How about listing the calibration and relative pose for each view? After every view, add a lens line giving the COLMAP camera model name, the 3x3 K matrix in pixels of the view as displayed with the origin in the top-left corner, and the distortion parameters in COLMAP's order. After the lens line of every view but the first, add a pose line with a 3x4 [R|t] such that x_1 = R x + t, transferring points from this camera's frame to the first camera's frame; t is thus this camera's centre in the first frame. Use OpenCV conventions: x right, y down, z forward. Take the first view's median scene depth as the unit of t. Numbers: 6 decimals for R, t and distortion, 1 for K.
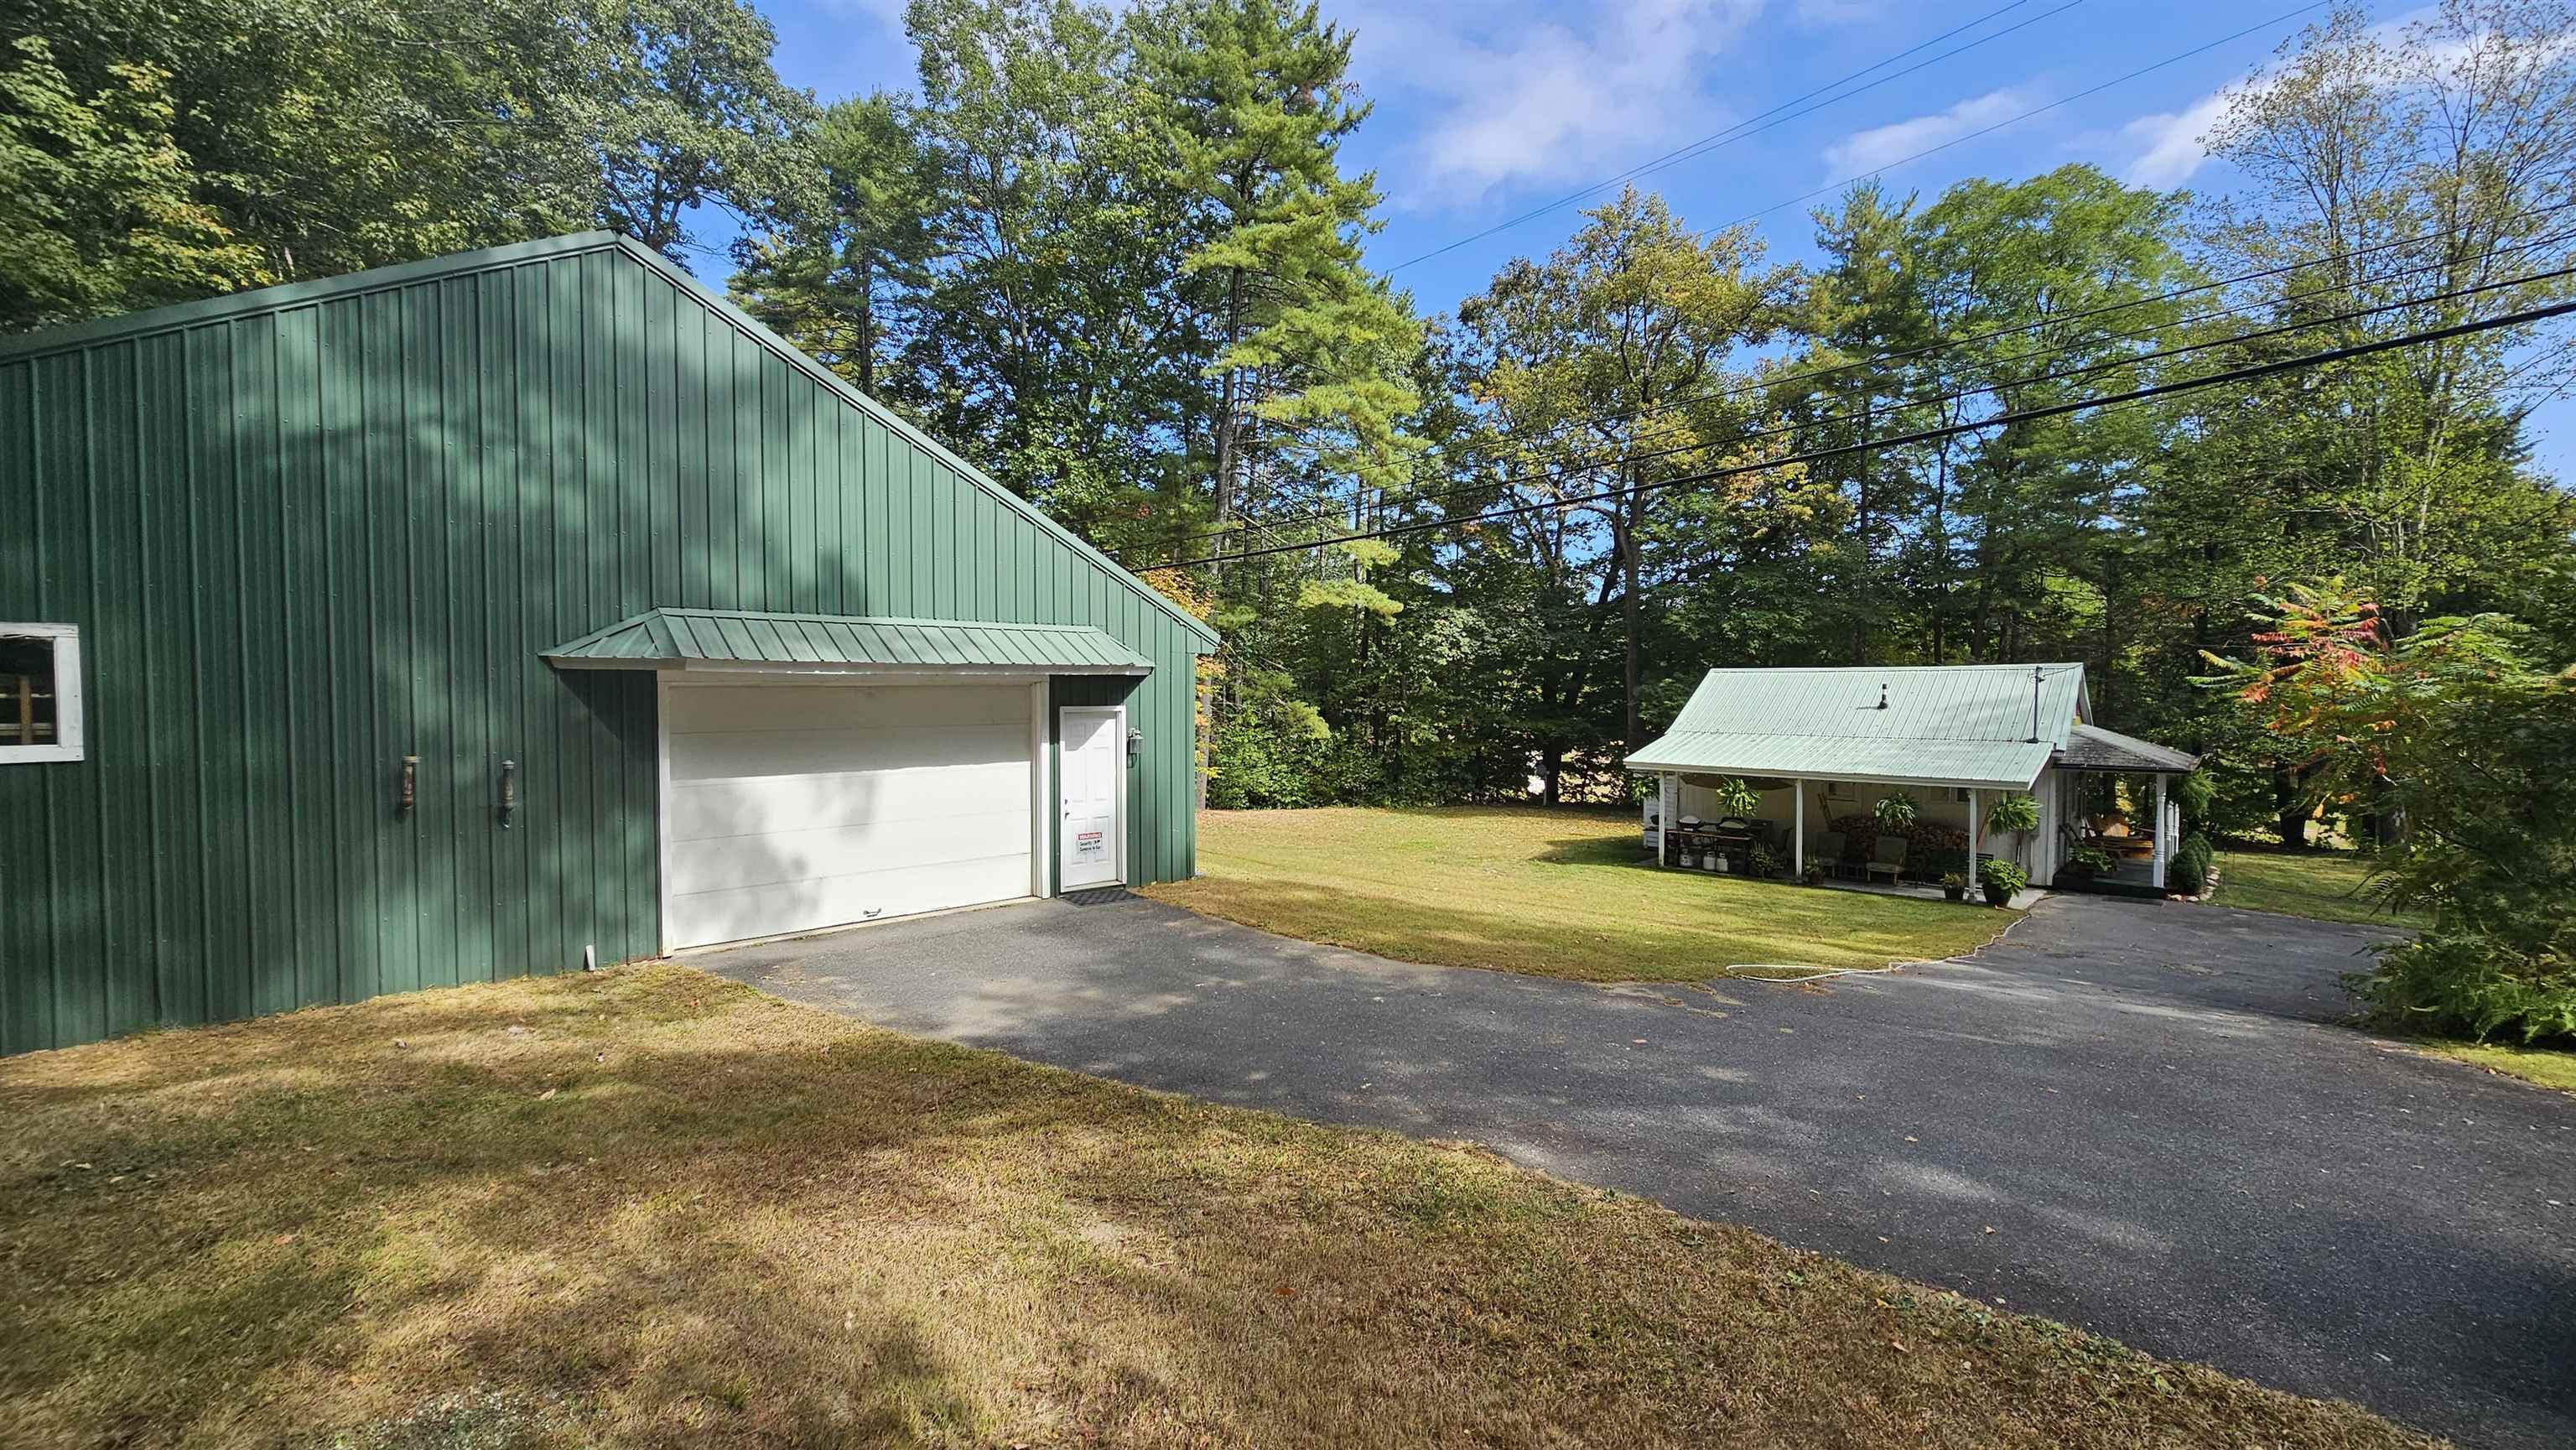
lens RADIAL K [[1050.2, 0, 1293.7], [0, 1050.2, 716.3], [0, 0, 1]] dist [0.001592, -0.000445]
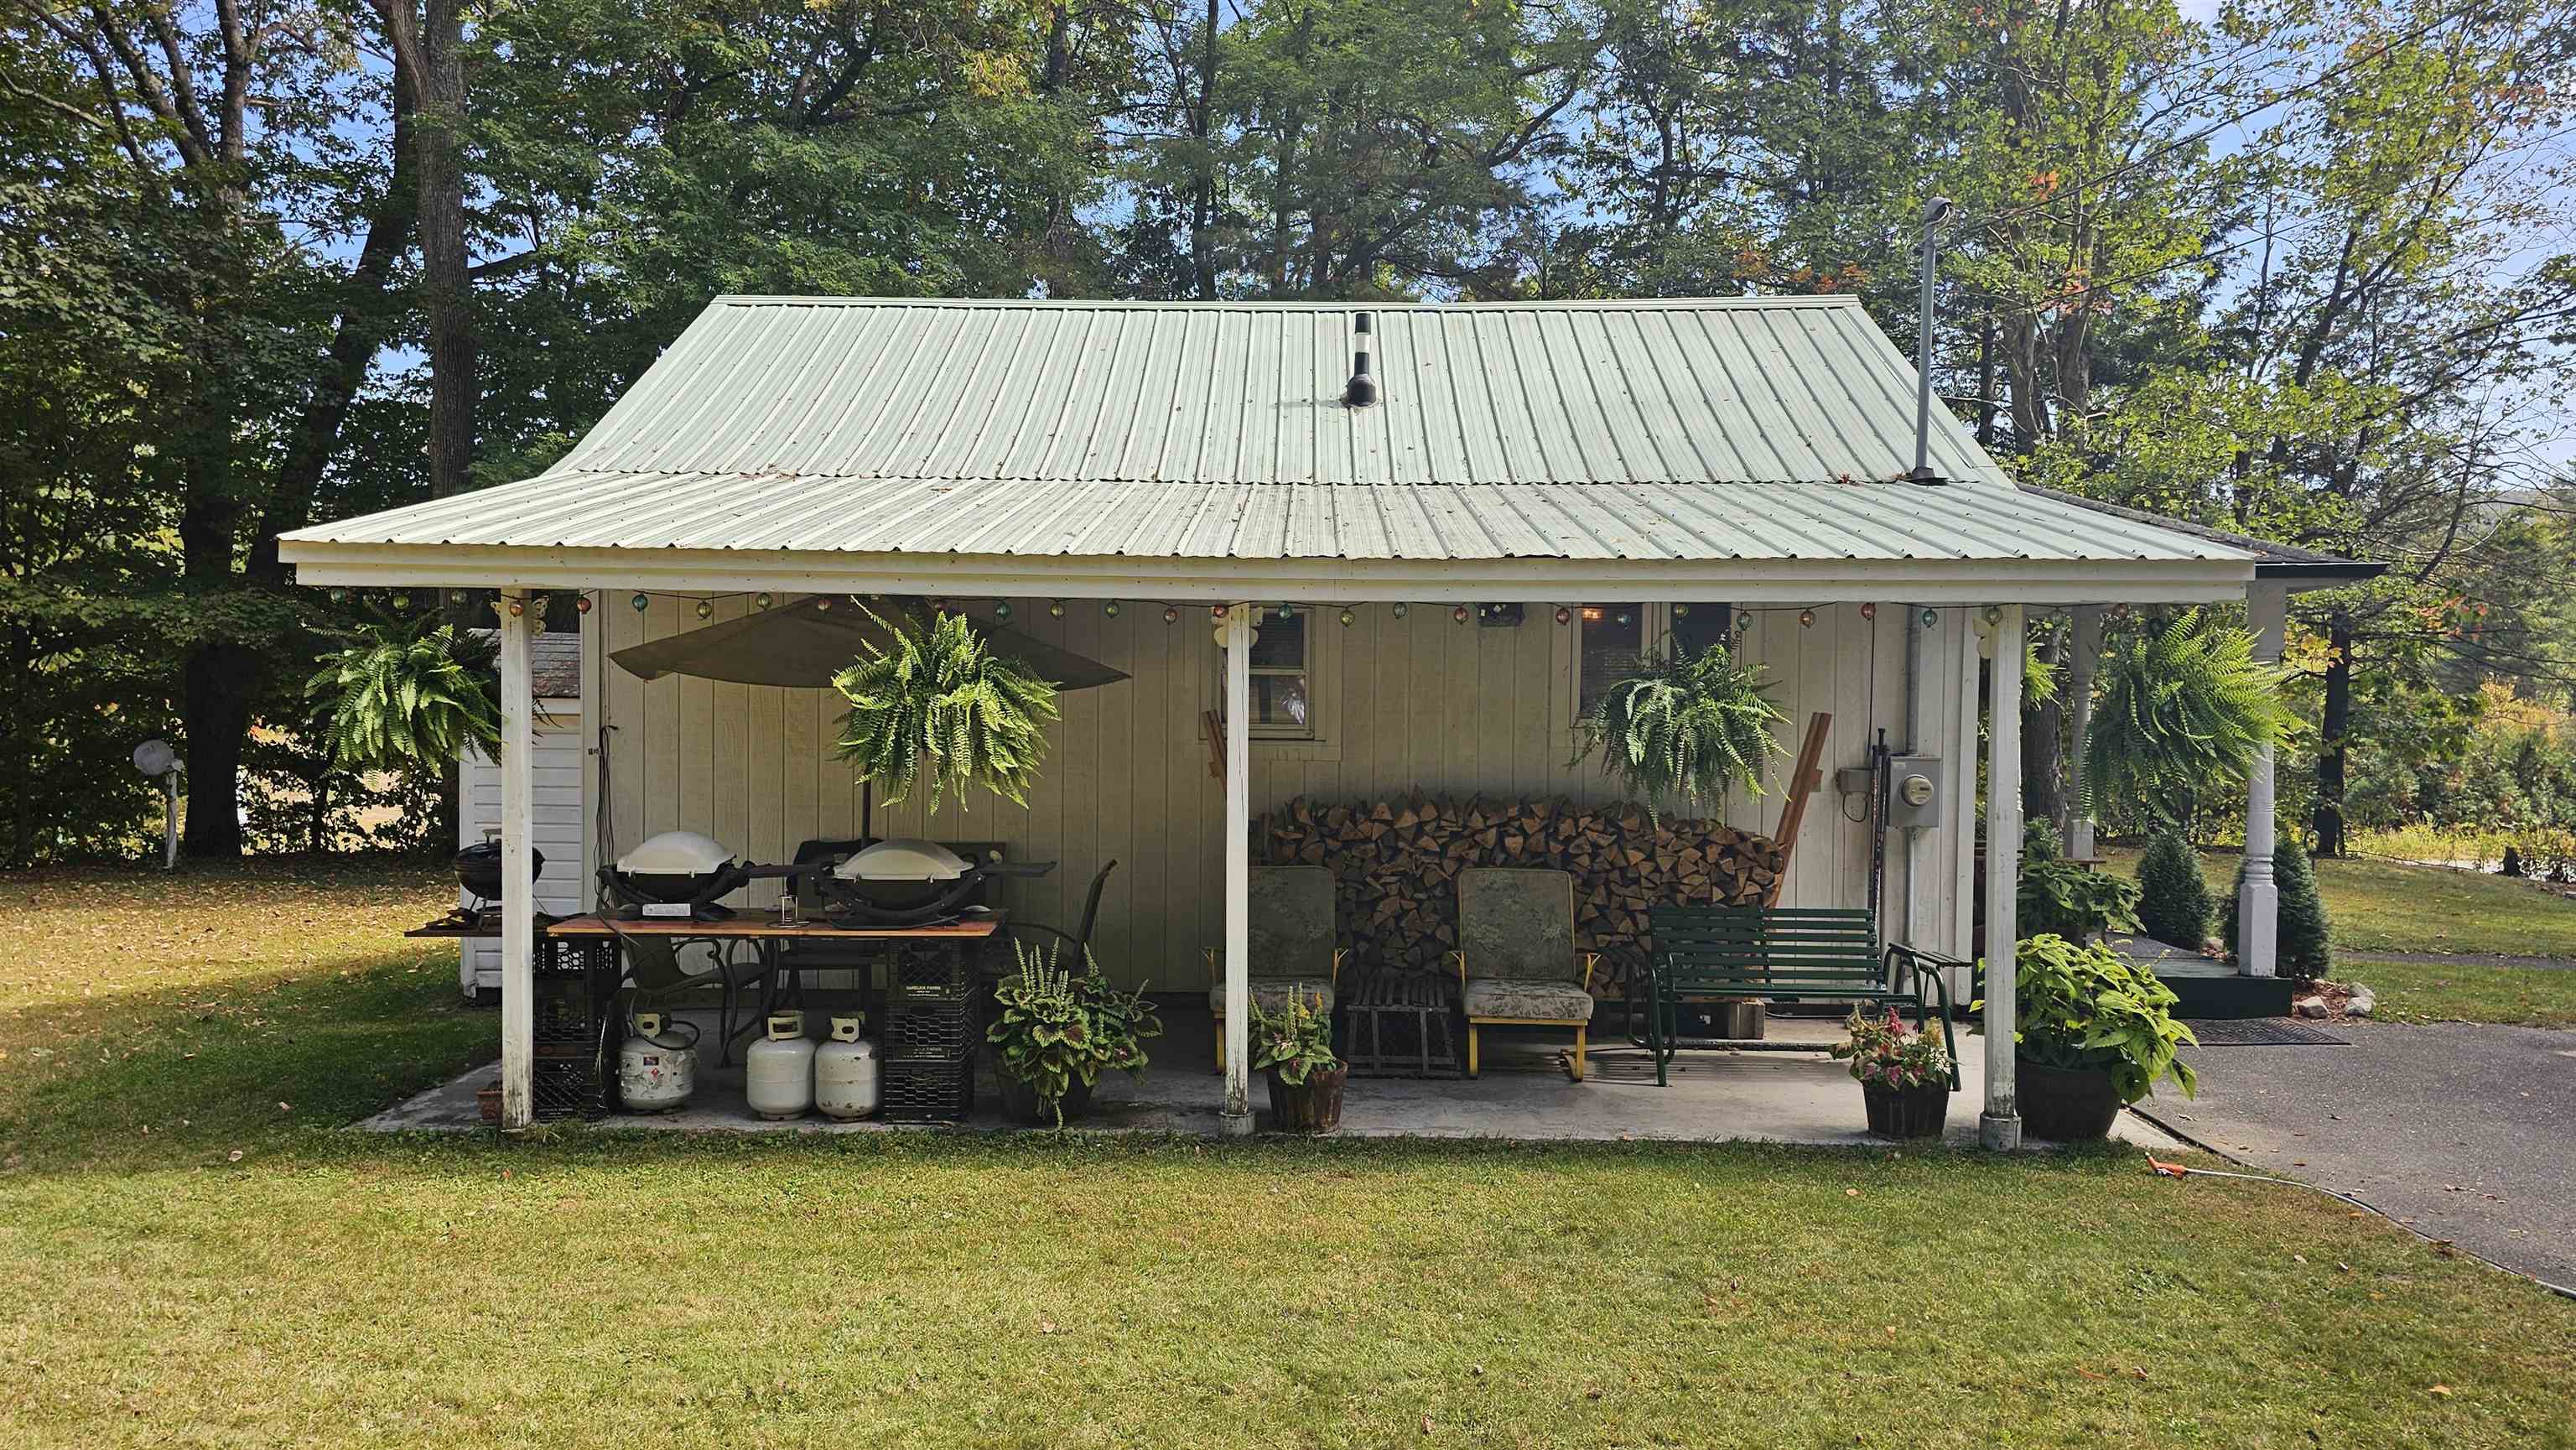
lens RADIAL K [[1725.6, 0, 1281.5], [0, 1725.6, 727.1], [0, 0, 1]] dist [0.047595, 0.000382]
pose [[0.741070, -0.013584, 0.671290, 0.247147], [0.007391, 0.999900, 0.012074, 0.071757], [-0.671387, -0.003986, 0.741096, 0.690227]]
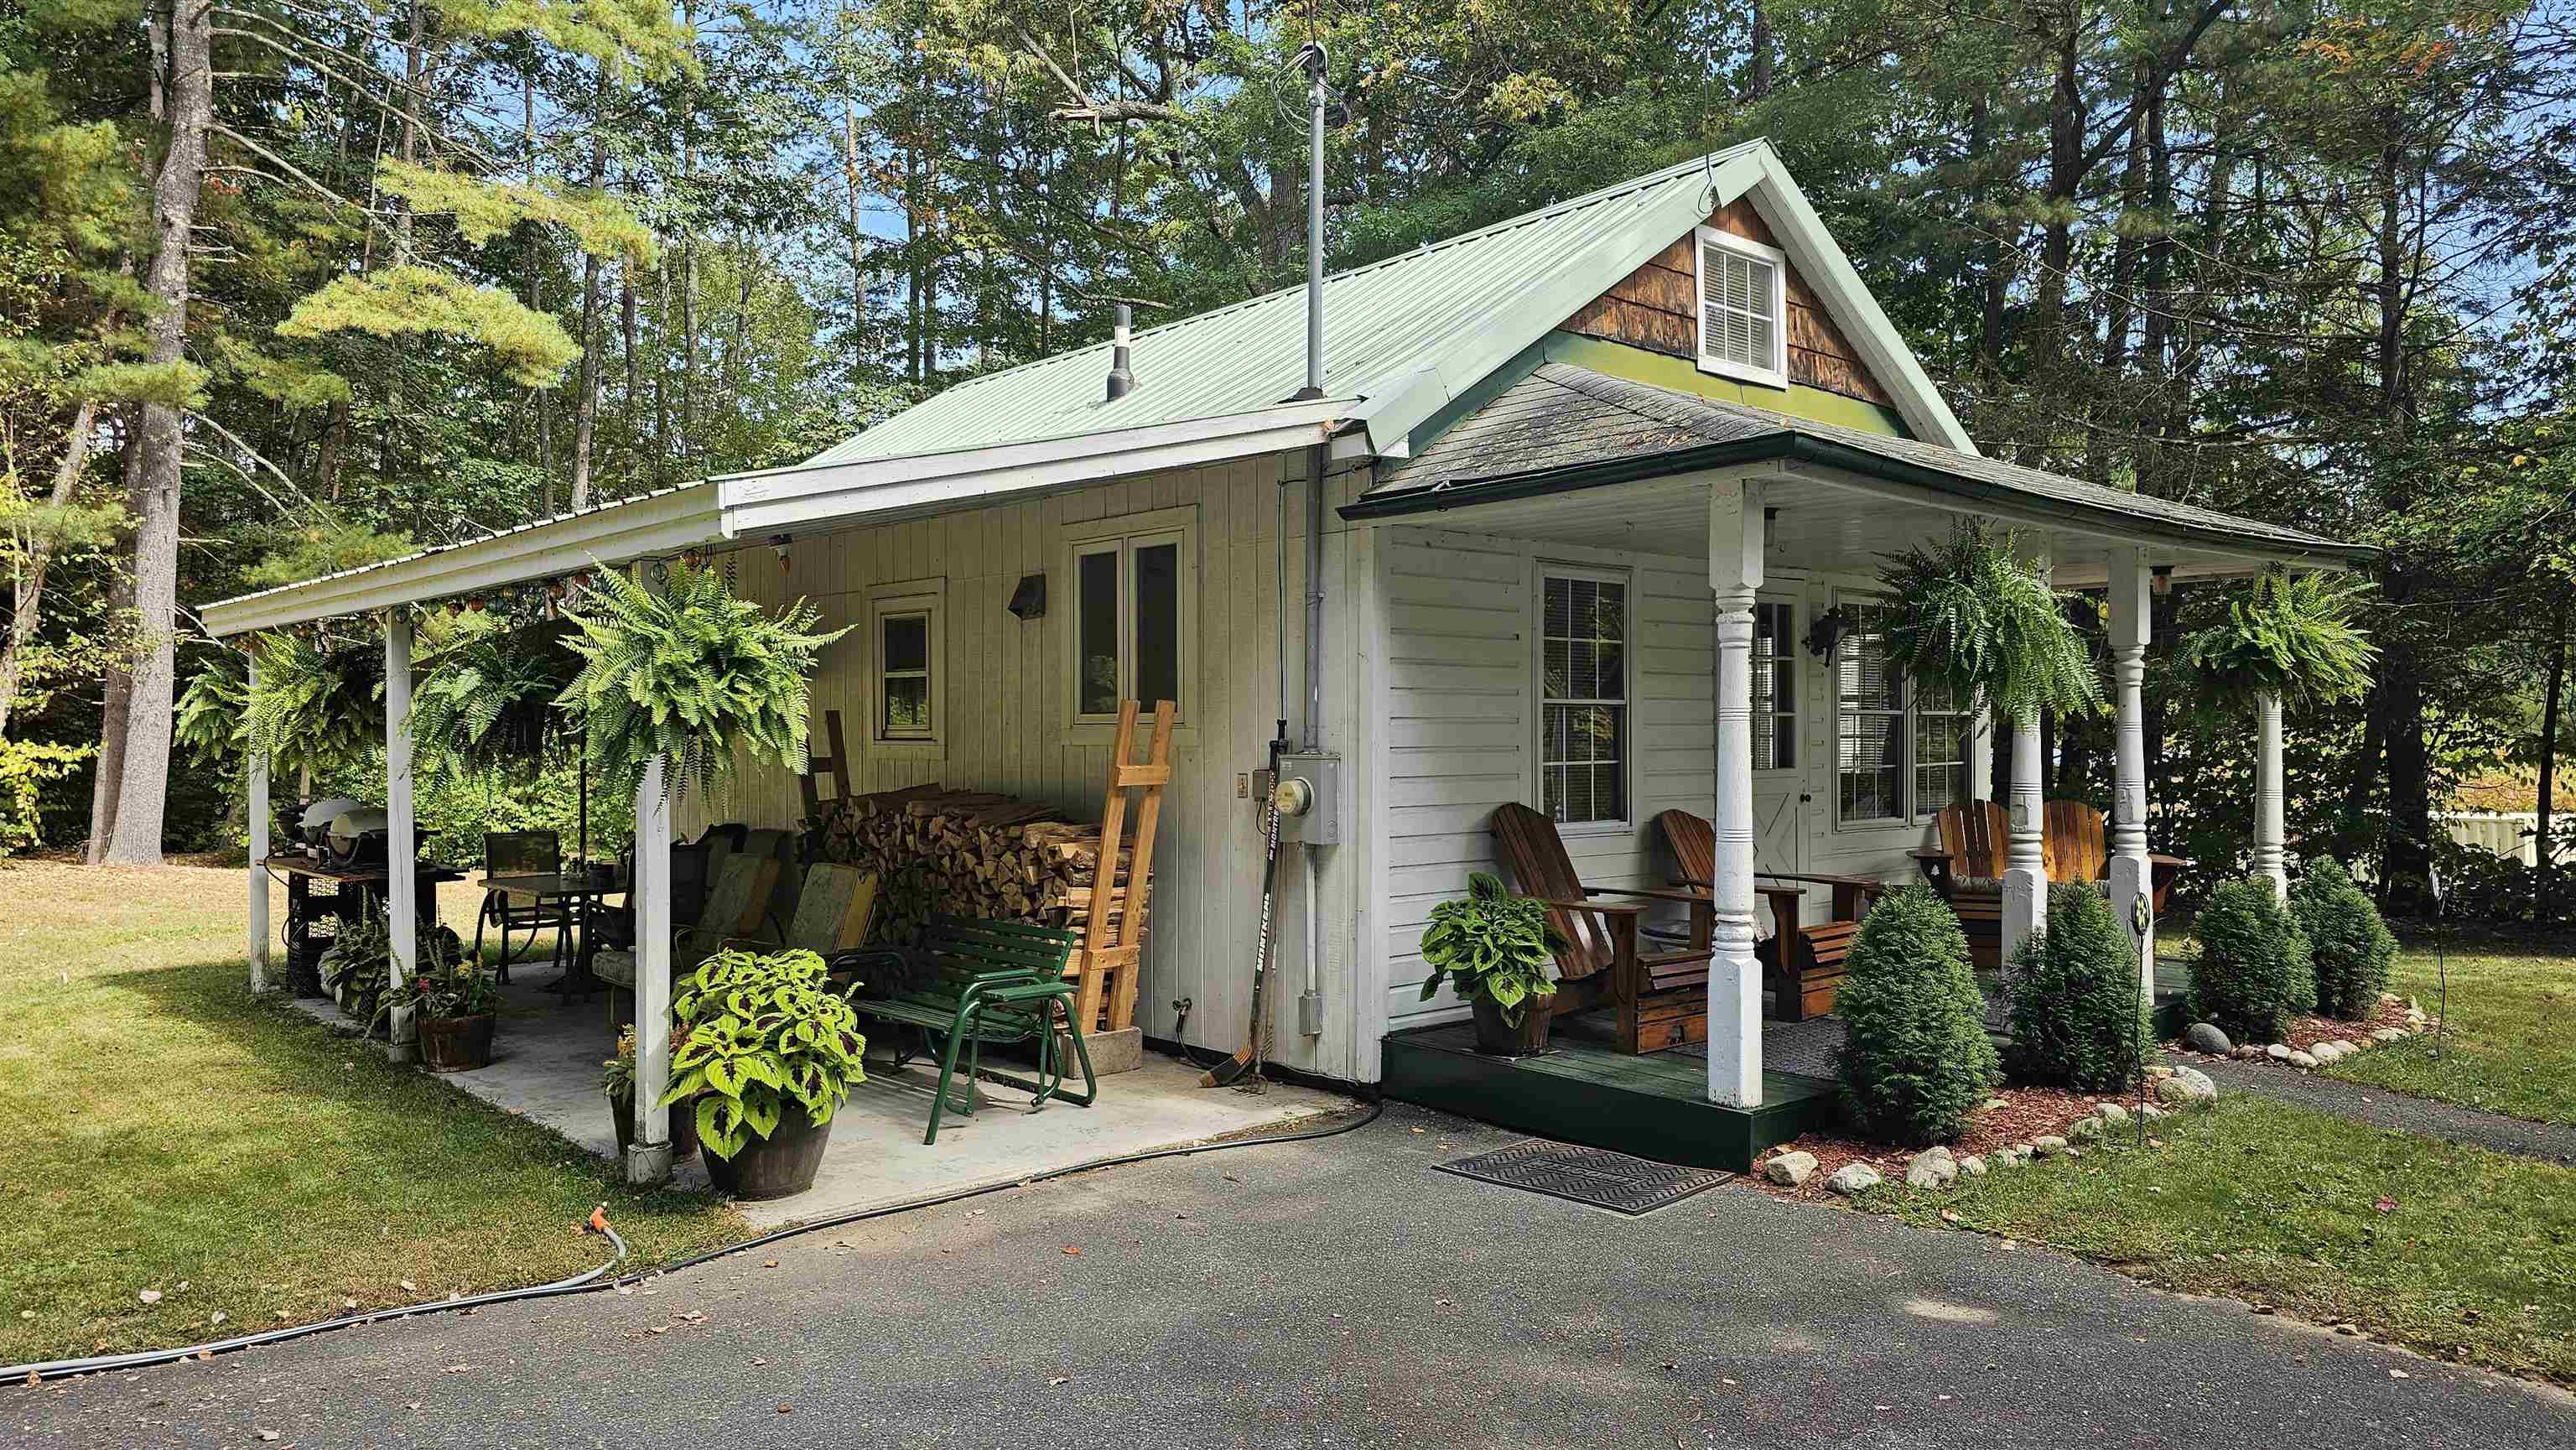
lens RADIAL K [[1725.6, 0, 1244.7], [0, 1725.6, 730.9], [0, 0, 1]] dist [0.047595, 0.000382]
pose [[0.994151, -0.009417, -0.107587, 0.648275], [0.007530, 0.999811, -0.017927, 0.085729], [0.107735, 0.017012, 0.994034, 0.578390]]
